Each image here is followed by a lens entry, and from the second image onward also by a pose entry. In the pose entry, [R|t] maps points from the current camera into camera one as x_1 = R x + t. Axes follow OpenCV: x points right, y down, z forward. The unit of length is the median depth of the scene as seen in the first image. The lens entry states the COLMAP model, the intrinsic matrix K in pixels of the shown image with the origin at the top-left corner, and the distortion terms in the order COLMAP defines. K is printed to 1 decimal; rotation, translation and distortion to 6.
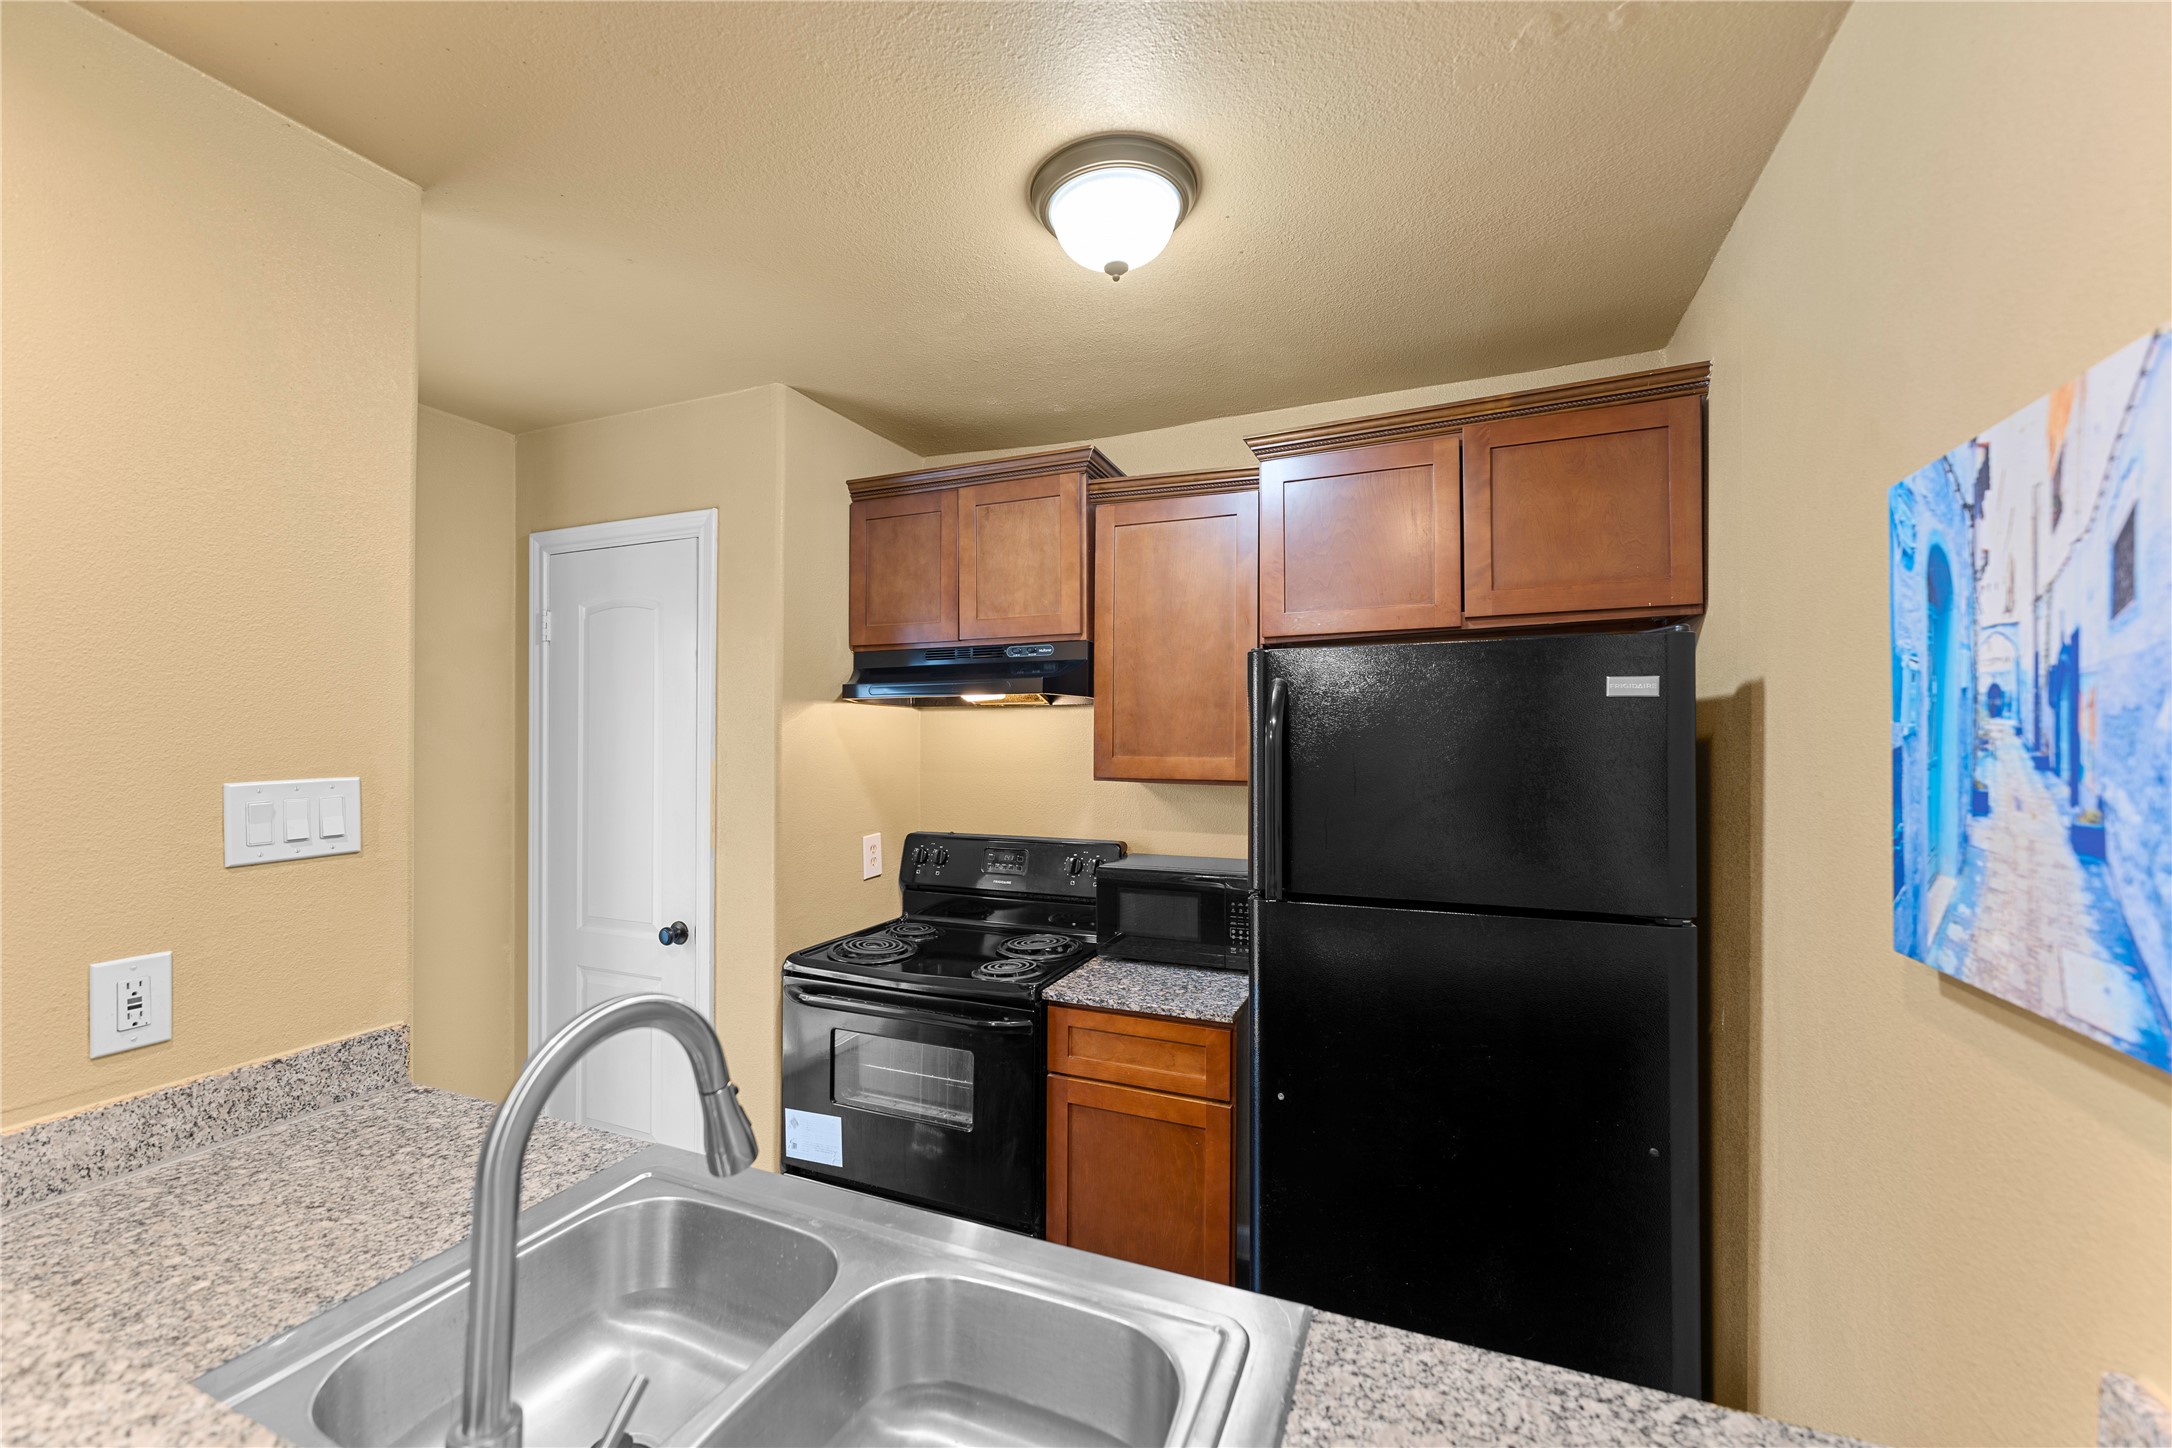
lens RADIAL K [[878.7, 0, 1057.3], [0, 878.7, 741.5], [0, 0, 1]] dist [-0.001065, -0.000300]
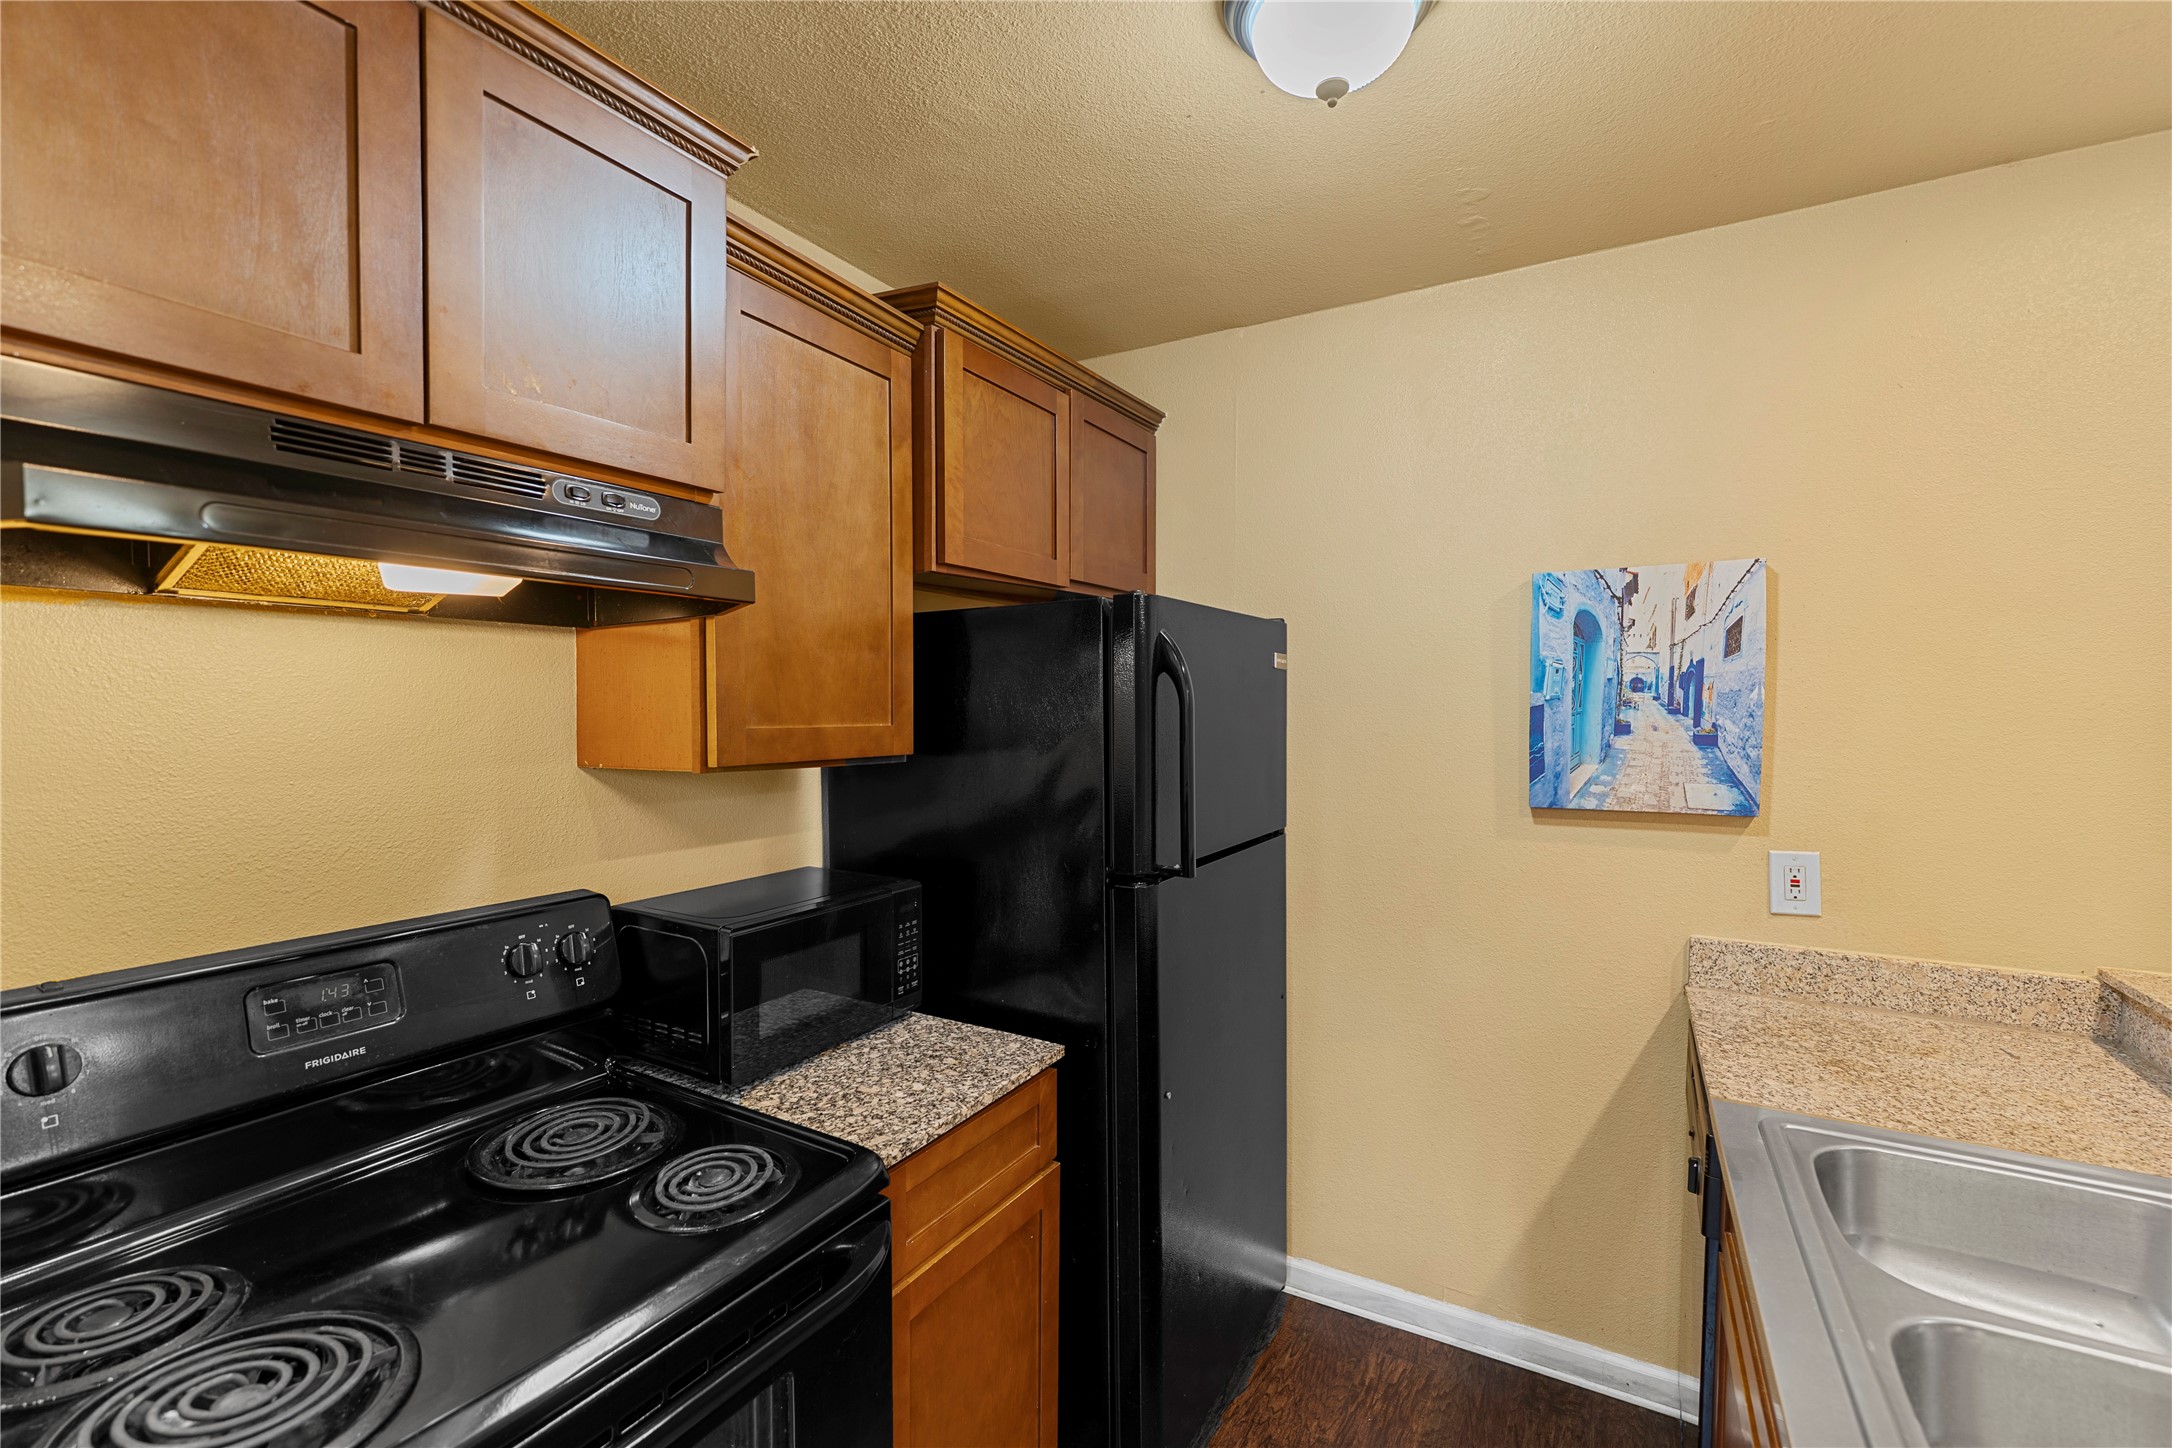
lens RADIAL K [[926.0, 0, 1093.2], [0, 926.0, 732.5], [0, 0, 1]] dist [-0.016027, -0.000065]
pose [[0.104994, -0.030219, 0.994014, -1.453429], [-0.001431, 0.999533, 0.030537, 0.007287], [-0.994472, -0.004629, 0.104902, 2.087824]]
